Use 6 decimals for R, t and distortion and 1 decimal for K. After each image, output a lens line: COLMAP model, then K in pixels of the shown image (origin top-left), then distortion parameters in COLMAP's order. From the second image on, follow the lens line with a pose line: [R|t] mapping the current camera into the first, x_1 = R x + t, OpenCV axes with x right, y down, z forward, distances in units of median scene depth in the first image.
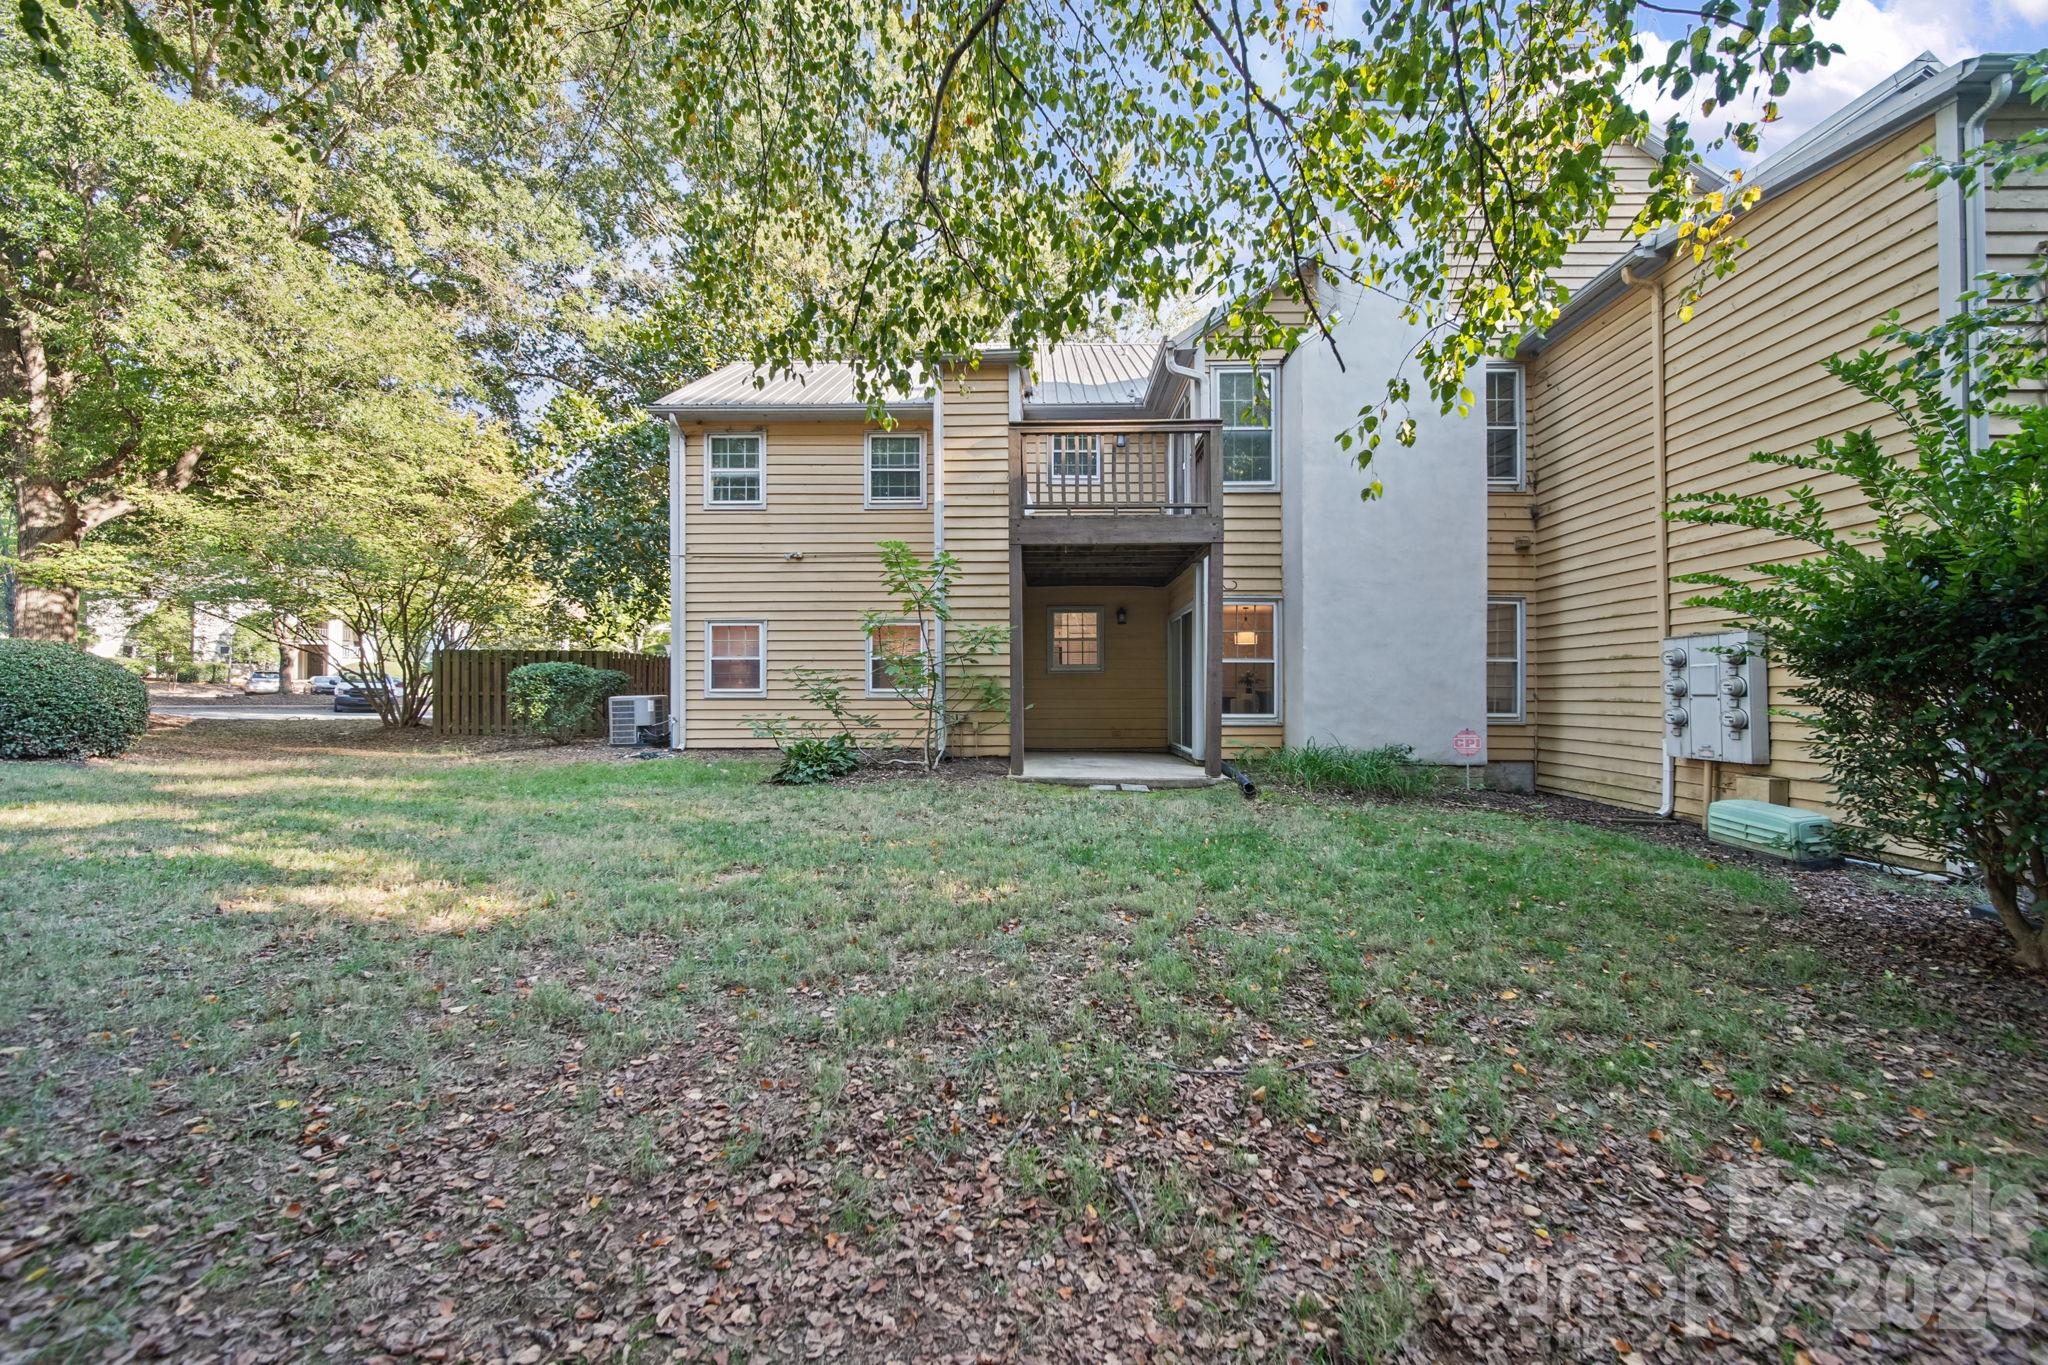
lens RADIAL K [[731.0, 0, 1018.8], [0, 731.0, 684.4], [0, 0, 1]] dist [-0.000076, -0.000053]
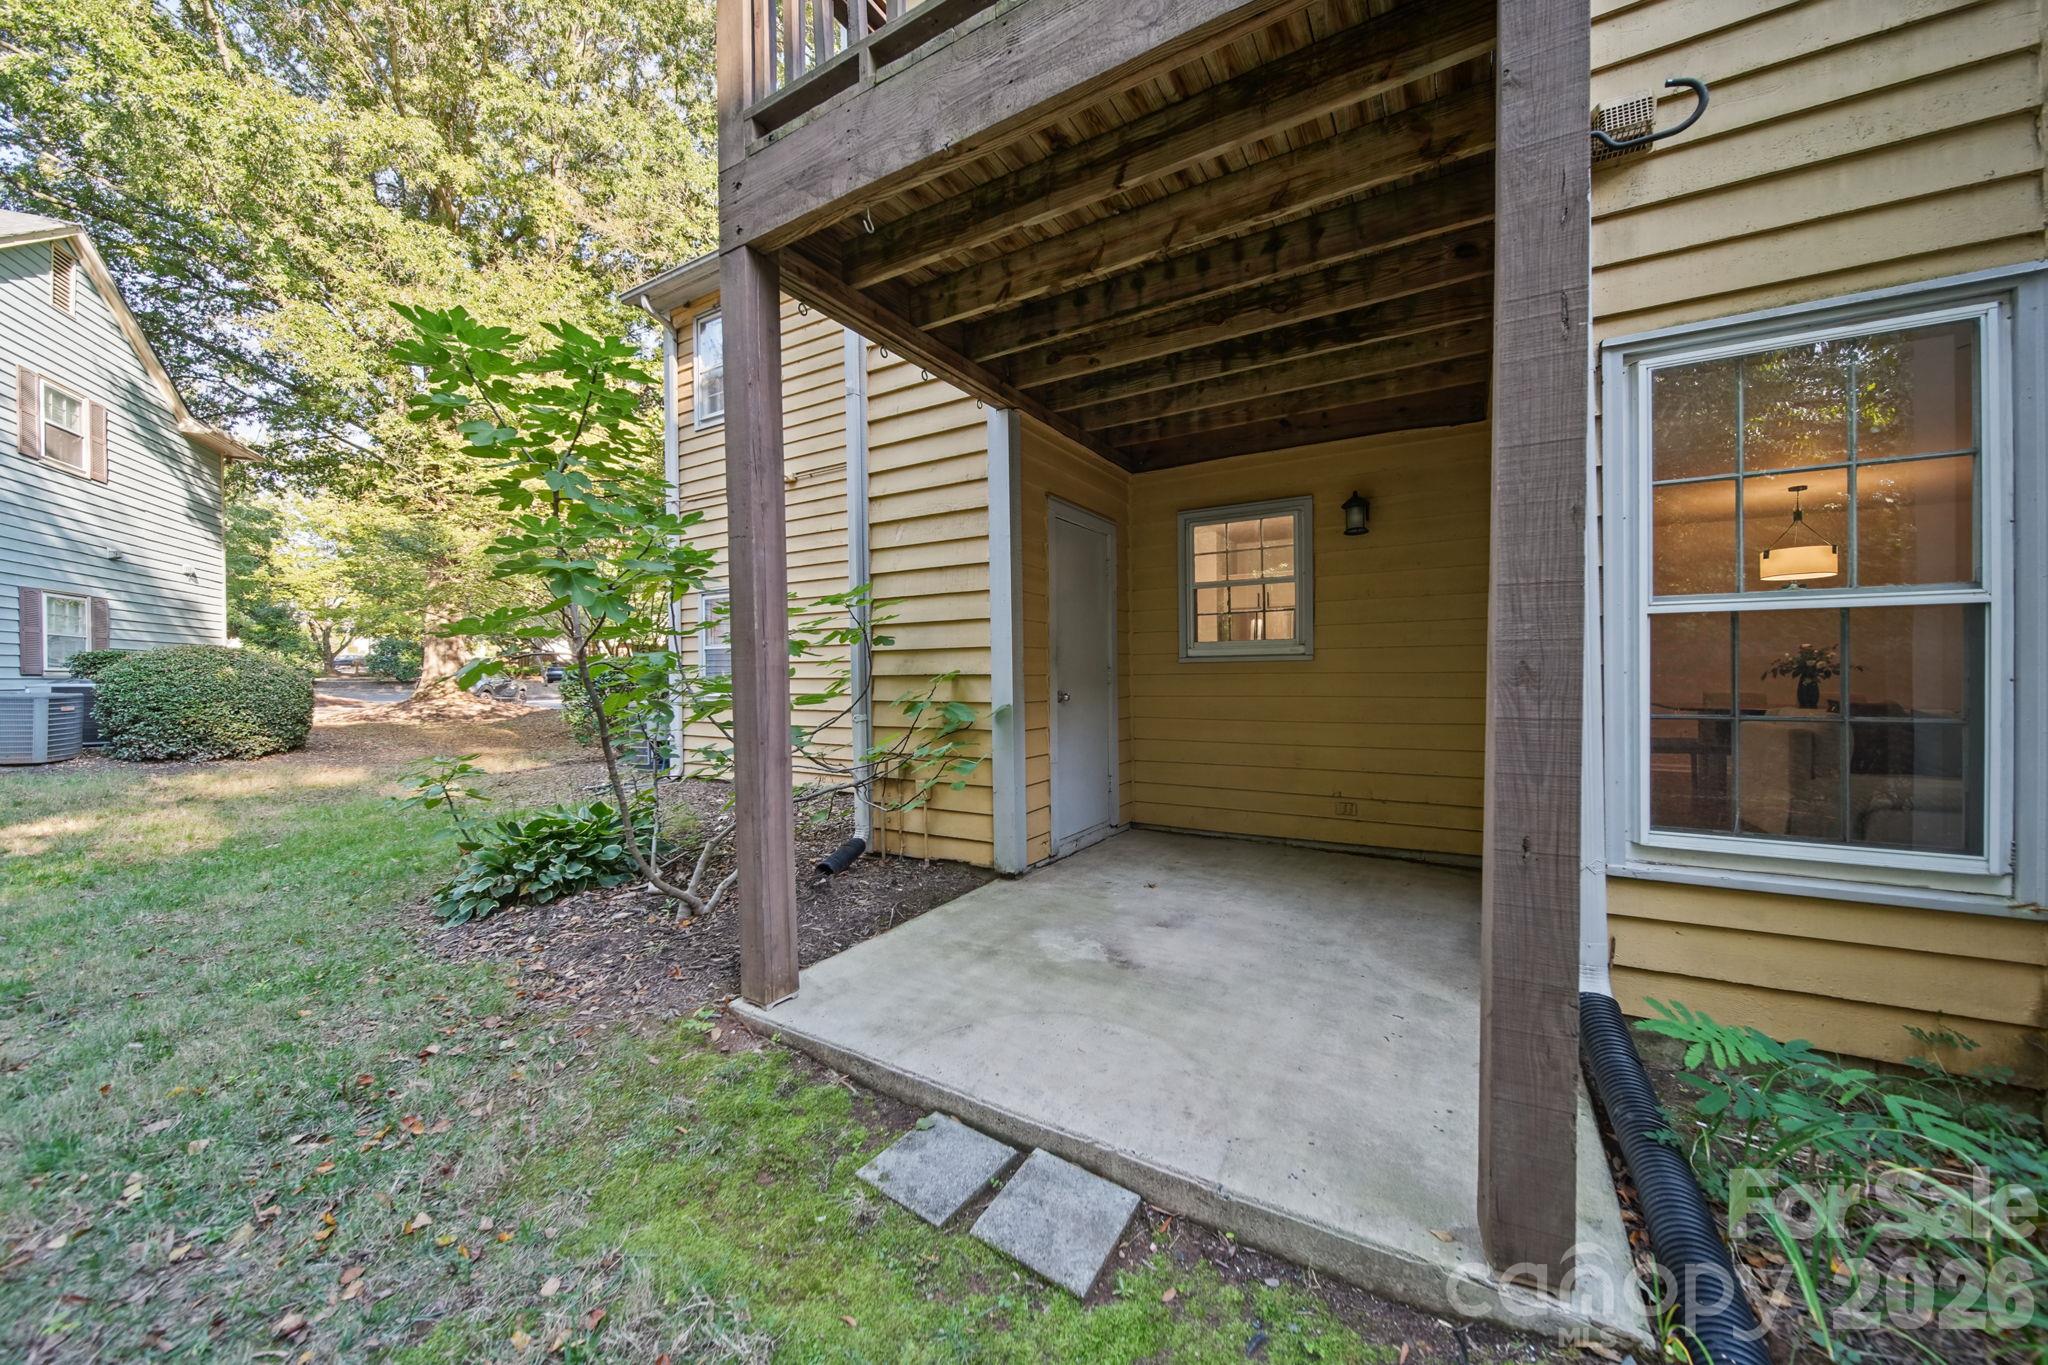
lens RADIAL K [[731.0, 0, 1018.8], [0, 731.0, 684.4], [0, 0, 1]] dist [-0.000076, -0.000053]
pose [[0.868190, -0.000163, -0.496231, 0.179081], [0.010187, 0.999795, 0.017494, -0.010543], [0.496127, -0.020243, 0.868014, 0.570409]]
